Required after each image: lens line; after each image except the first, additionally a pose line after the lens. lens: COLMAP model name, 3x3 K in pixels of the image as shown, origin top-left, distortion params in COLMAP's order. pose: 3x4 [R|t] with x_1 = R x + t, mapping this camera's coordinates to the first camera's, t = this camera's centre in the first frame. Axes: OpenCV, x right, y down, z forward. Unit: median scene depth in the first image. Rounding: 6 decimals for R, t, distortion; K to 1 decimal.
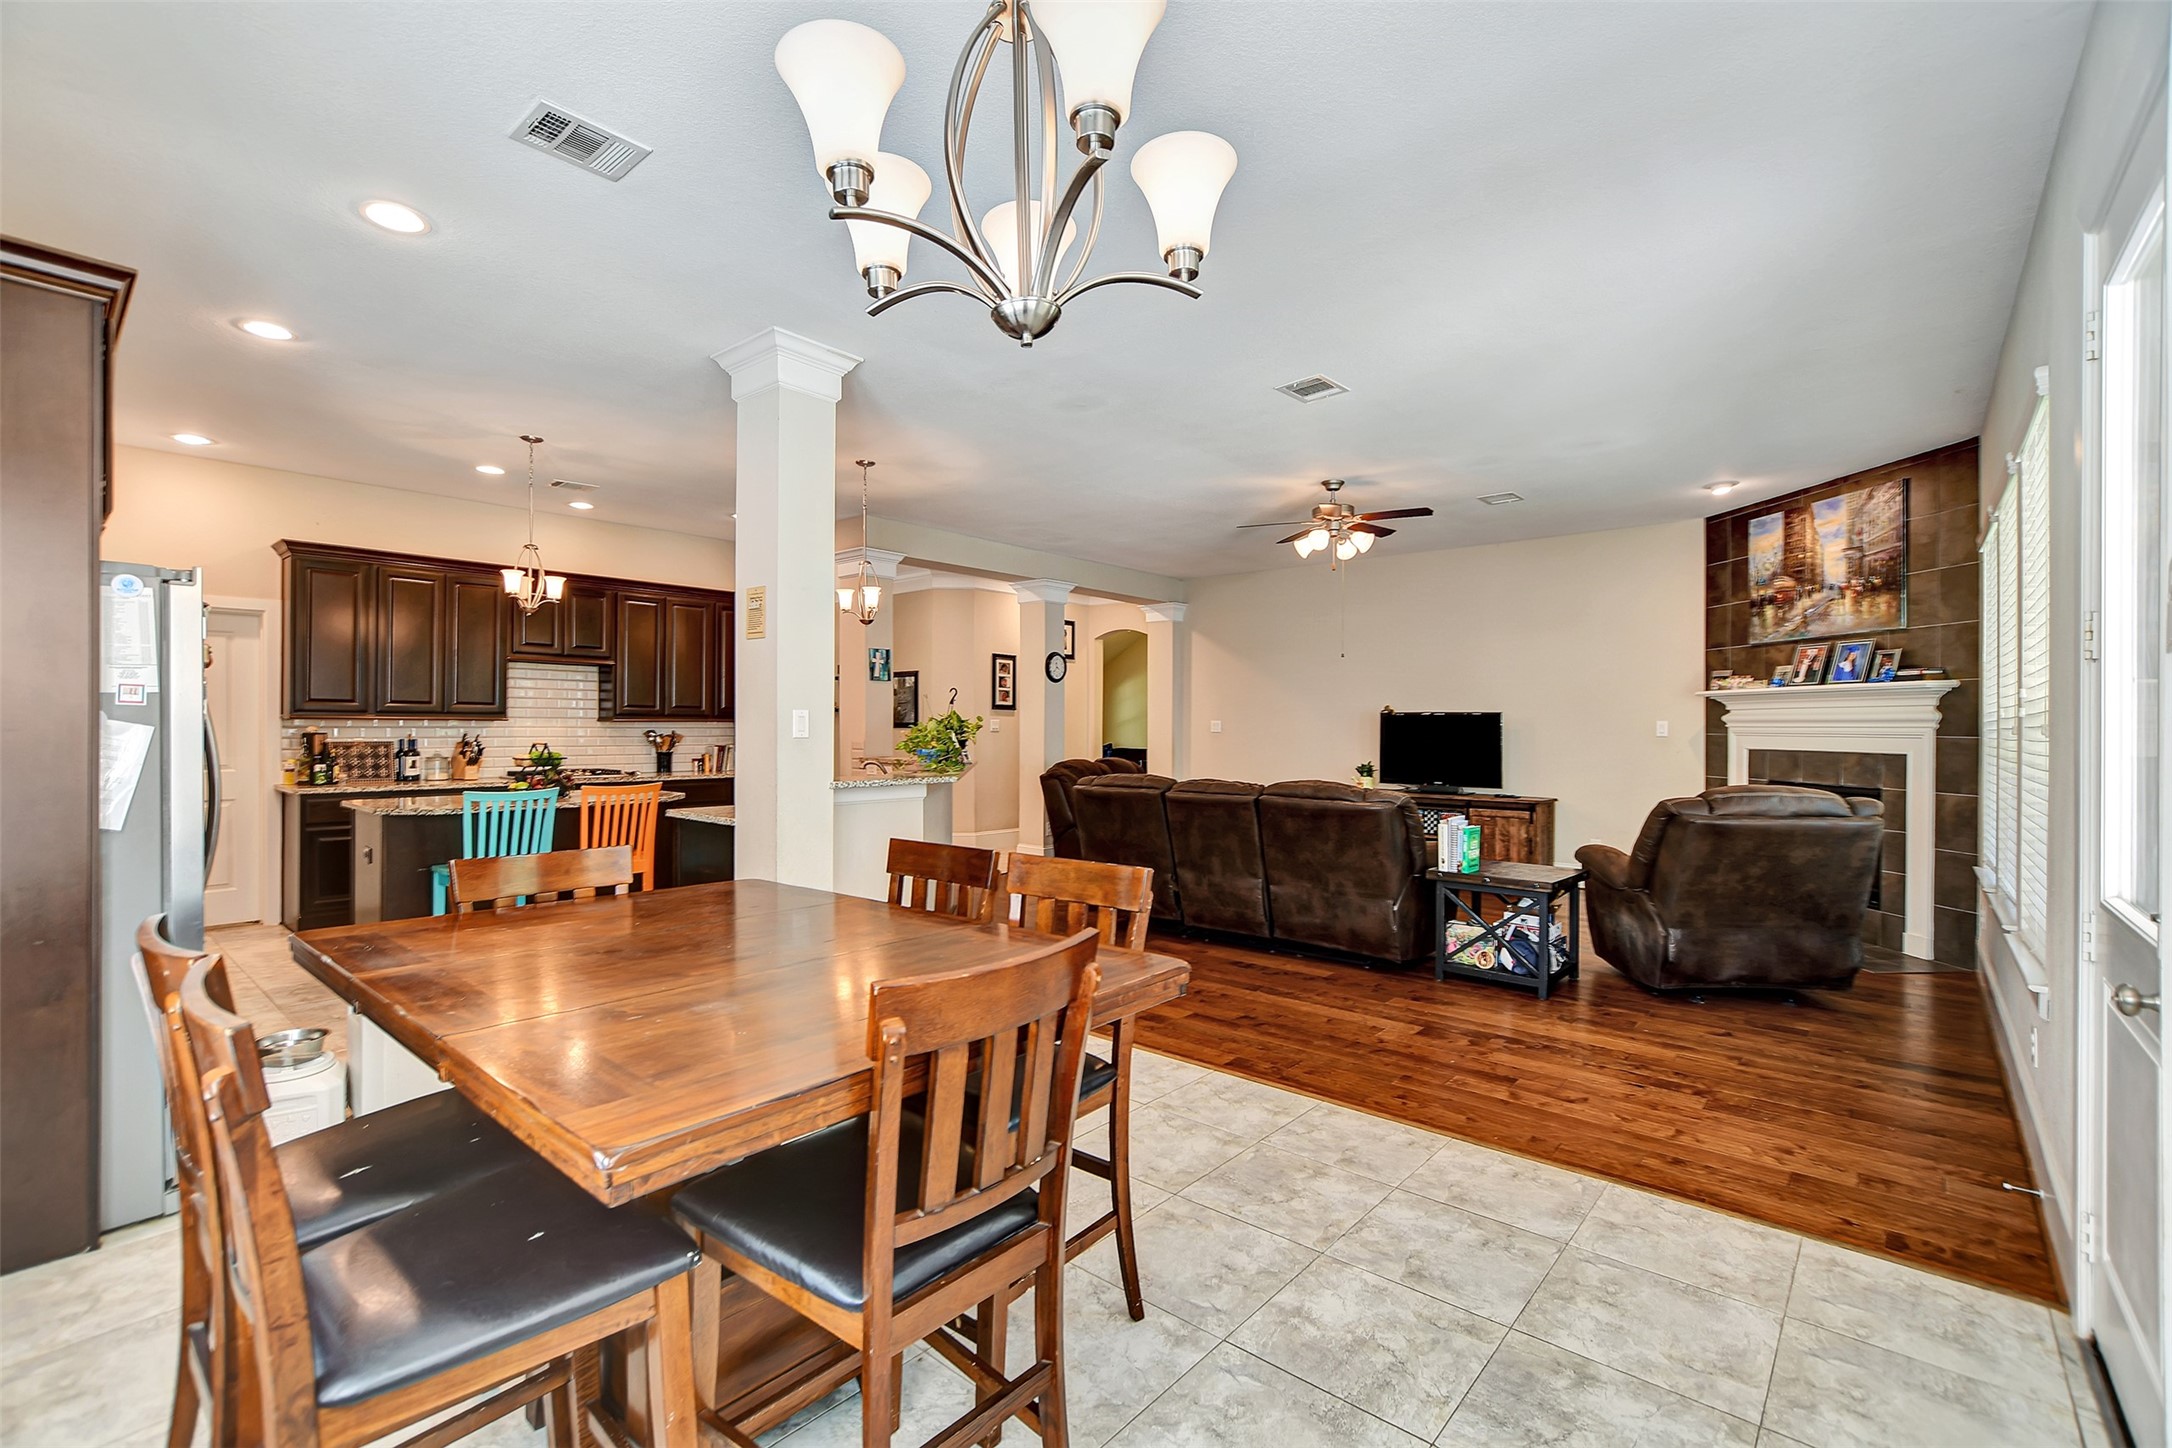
lens RADIAL K [[971.1, 0, 1085.9], [0, 971.1, 719.9], [0, 0, 1]] dist [-0.016531, 0.003322]
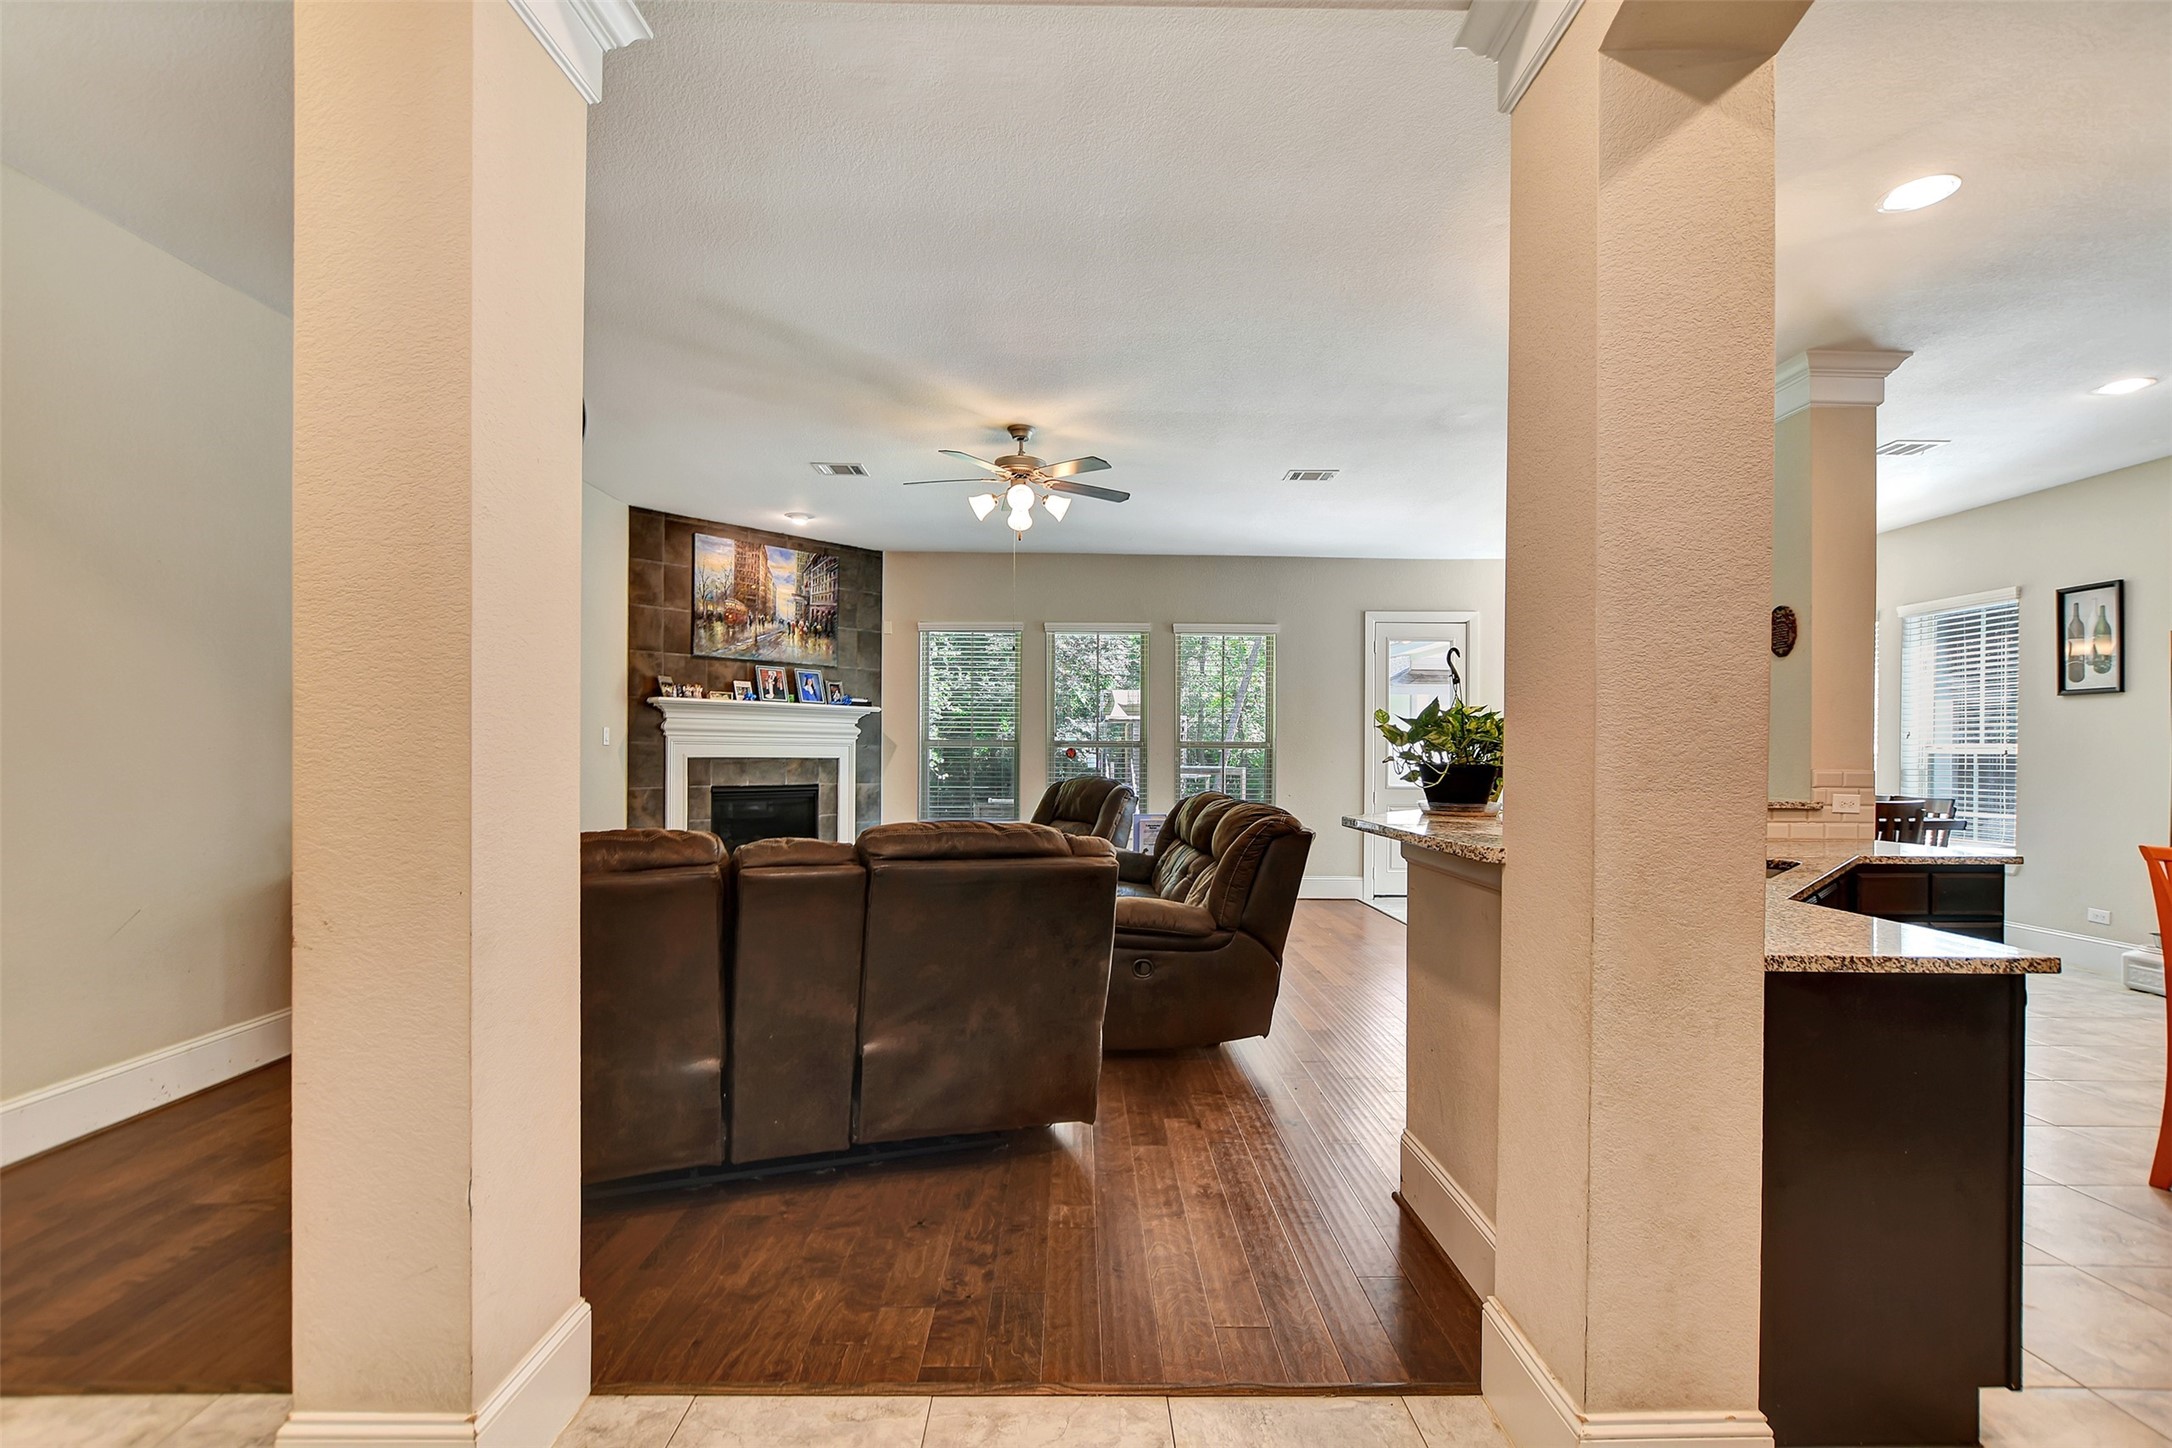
lens RADIAL K [[971.1, 0, 1061.9], [0, 971.1, 752.0], [0, 0, 1]] dist [-0.016531, 0.003322]
pose [[-0.646822, -0.012010, 0.762546, -0.360773], [-0.017694, 0.999843, 0.000739, 0.017533], [-0.762436, -0.013015, -0.646933, 1.425695]]
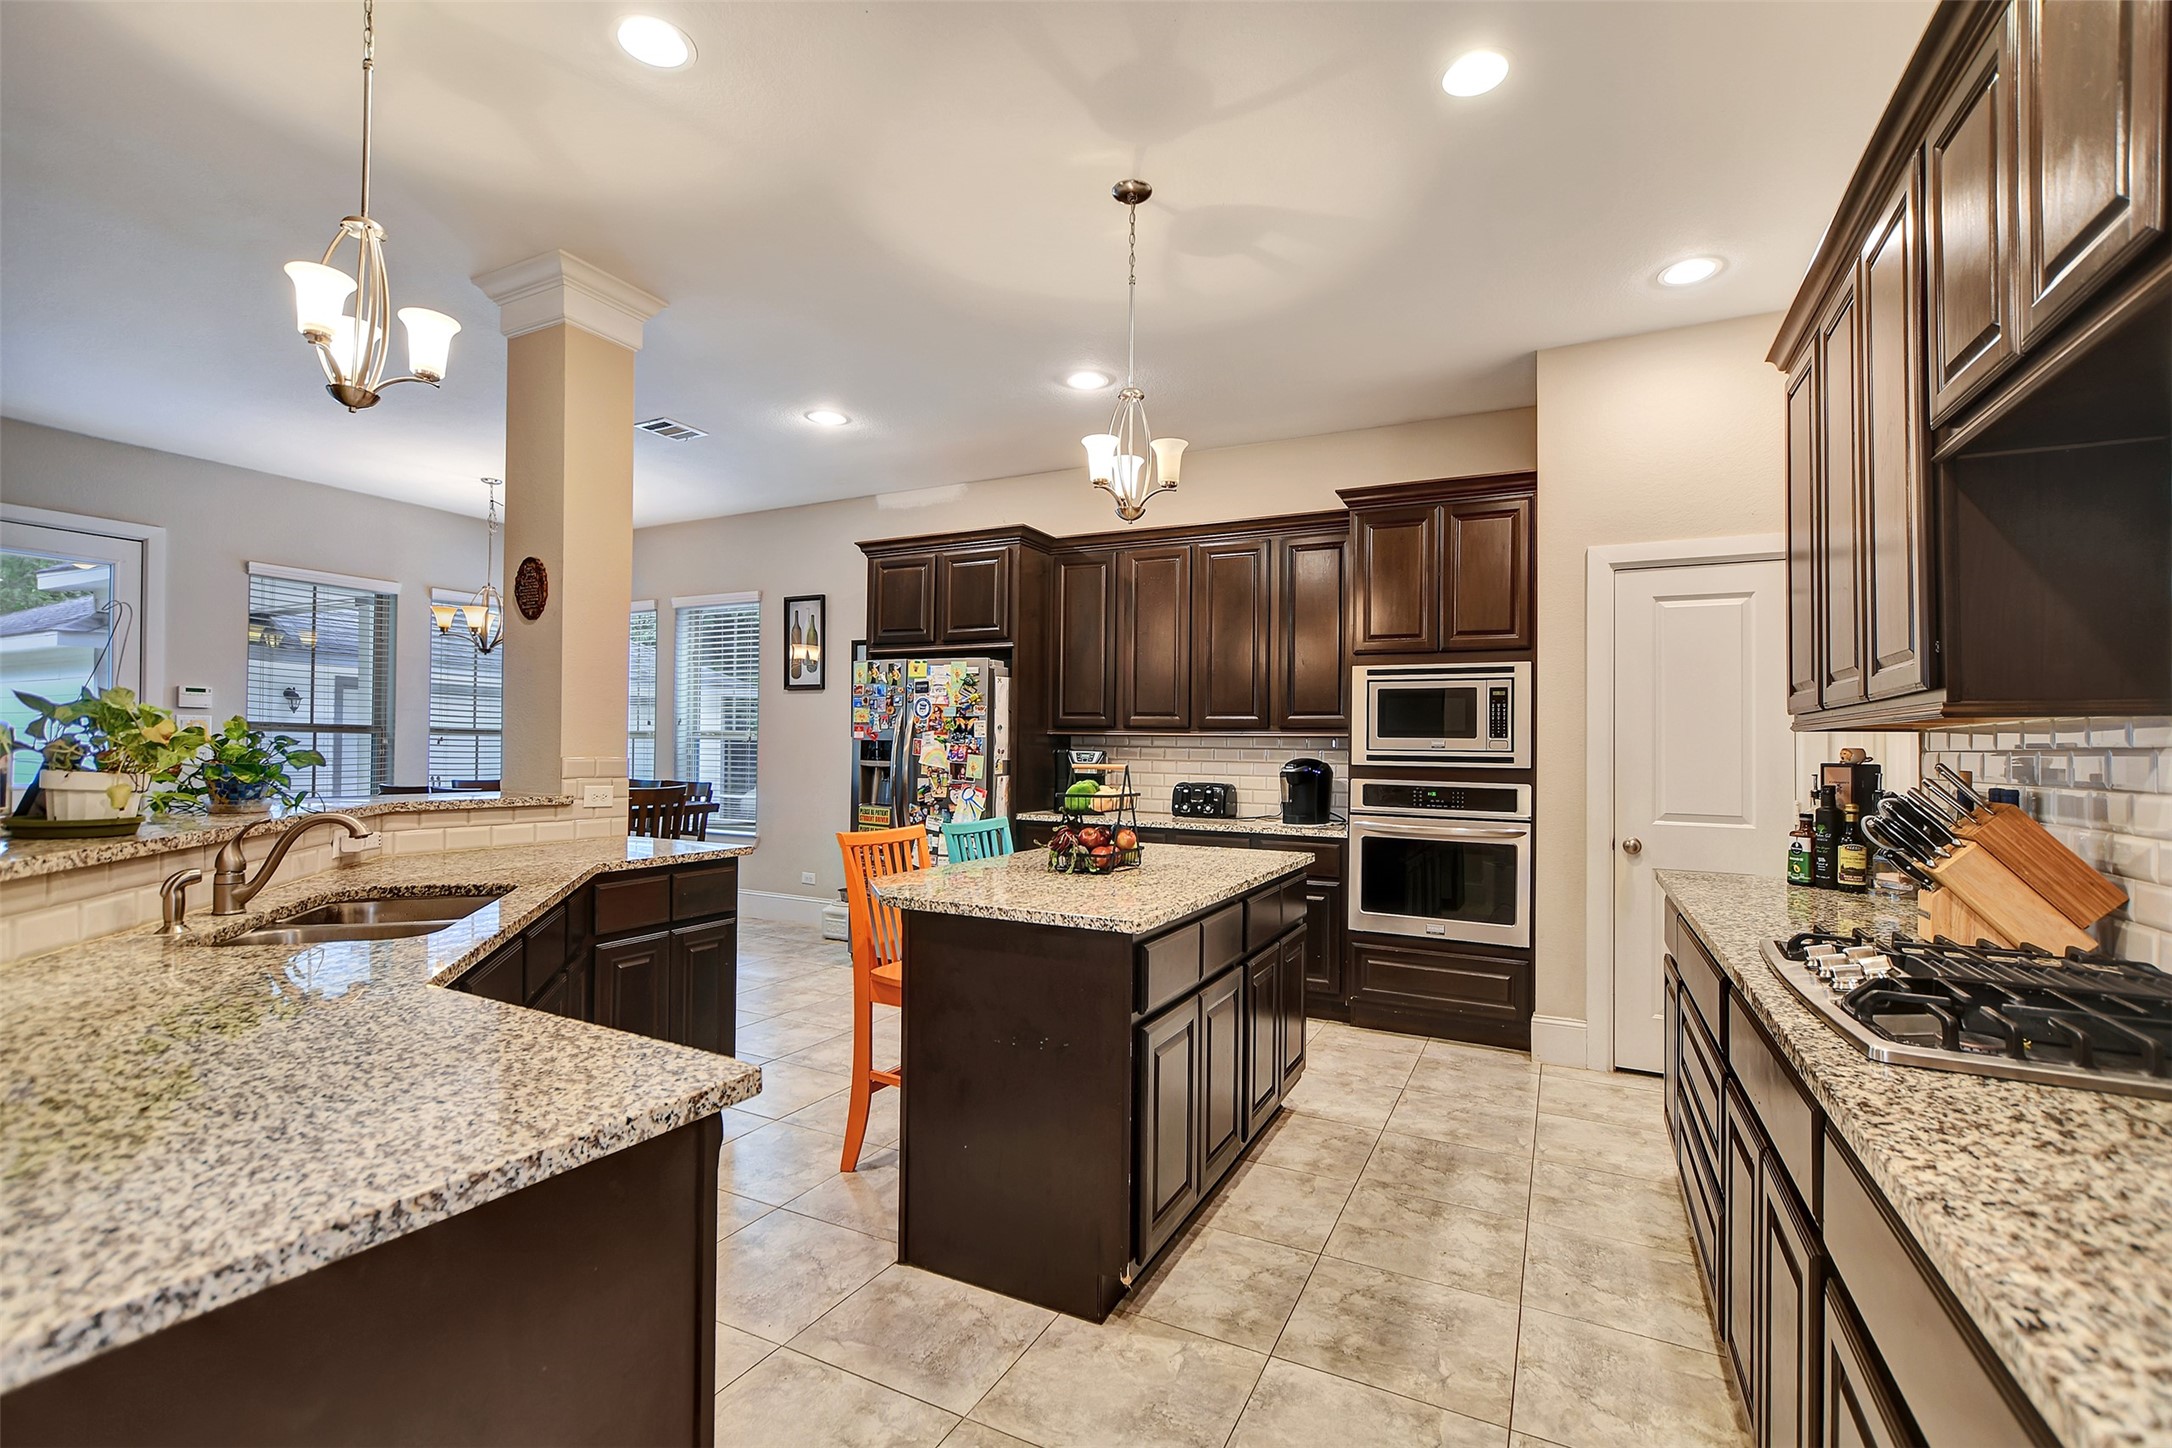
lens RADIAL K [[971.1, 0, 1080.7], [0, 971.1, 744.8], [0, 0, 1]] dist [-0.016531, 0.003322]
pose [[-0.973170, -0.021154, -0.229113, -0.352959], [-0.018801, 0.999746, -0.012447, 0.015471], [0.229318, -0.007806, -0.973320, 1.230447]]
